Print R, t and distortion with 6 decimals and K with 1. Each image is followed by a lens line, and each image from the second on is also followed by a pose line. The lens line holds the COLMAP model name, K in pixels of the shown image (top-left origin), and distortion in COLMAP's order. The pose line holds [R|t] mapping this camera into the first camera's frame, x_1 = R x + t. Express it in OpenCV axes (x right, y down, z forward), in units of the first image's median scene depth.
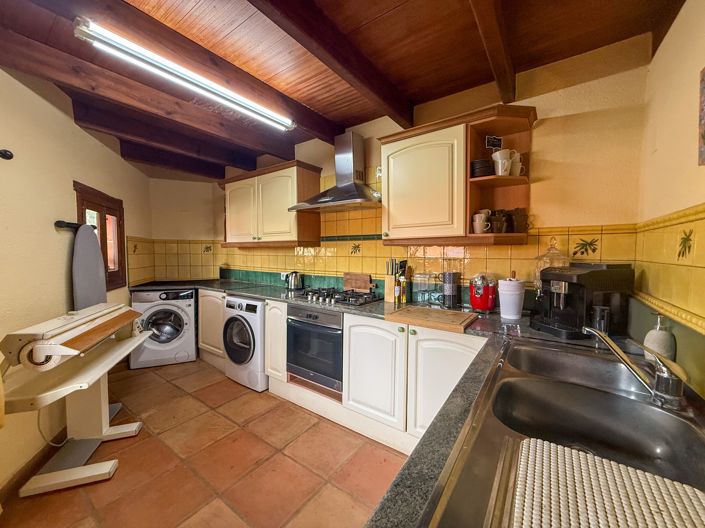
lens RADIAL K [[280.5, 0, 350.6], [0, 280.5, 264.1], [0, 0, 1]] dist [0.000223, 0.000044]
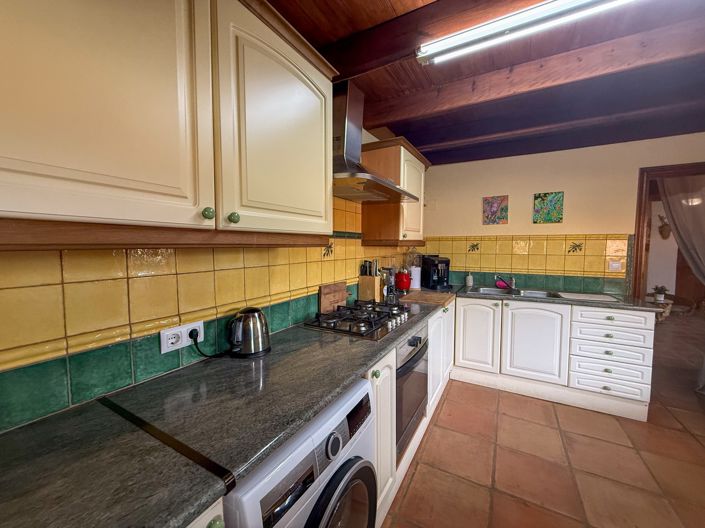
lens RADIAL K [[280.5, 0, 350.6], [0, 280.5, 264.1], [0, 0, 1]] dist [0.000223, 0.000044]
pose [[-0.107299, -0.062547, 0.992257, -0.698713], [0.050934, 0.996363, 0.068313, -0.063834], [-0.992921, 0.057869, -0.103723, 1.022389]]
